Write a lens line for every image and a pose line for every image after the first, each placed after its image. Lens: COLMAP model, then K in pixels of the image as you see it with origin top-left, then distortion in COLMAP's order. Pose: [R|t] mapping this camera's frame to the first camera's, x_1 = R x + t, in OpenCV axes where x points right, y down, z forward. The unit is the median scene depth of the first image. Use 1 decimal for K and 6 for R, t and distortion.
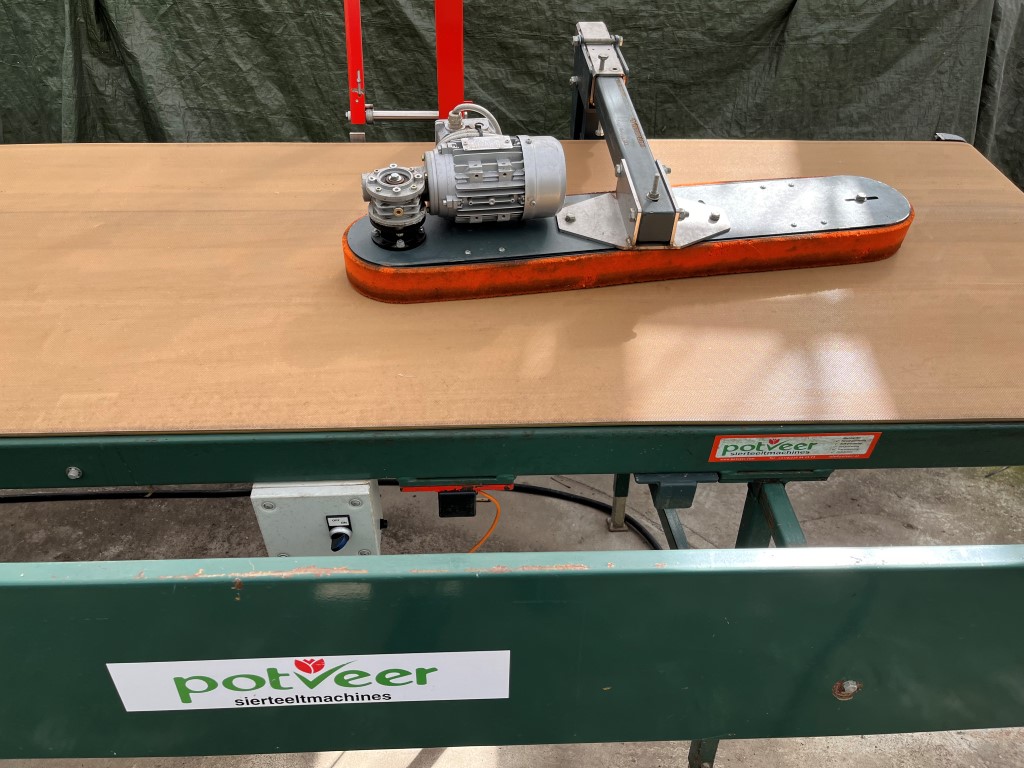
lens RADIAL K [[787.7, 0, 512.0], [0, 787.7, 384.0], [0, 0, 1]] dist [0.058443, -0.065171]
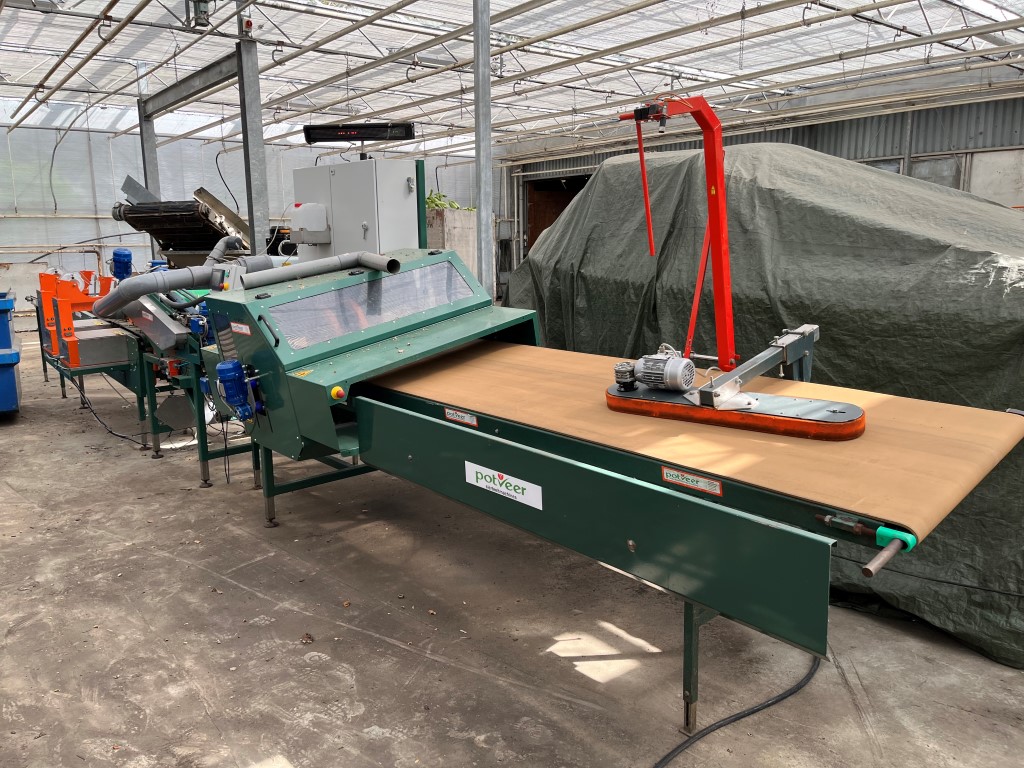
lens RADIAL K [[787.7, 0, 512.0], [0, 787.7, 384.0], [0, 0, 1]] dist [0.058443, -0.065171]
pose [[0.621221, 0.127312, -0.773224, 0.881179], [-0.390932, 0.905512, -0.164988, 0.202271], [0.679159, 0.404772, 0.612294, -0.448000]]
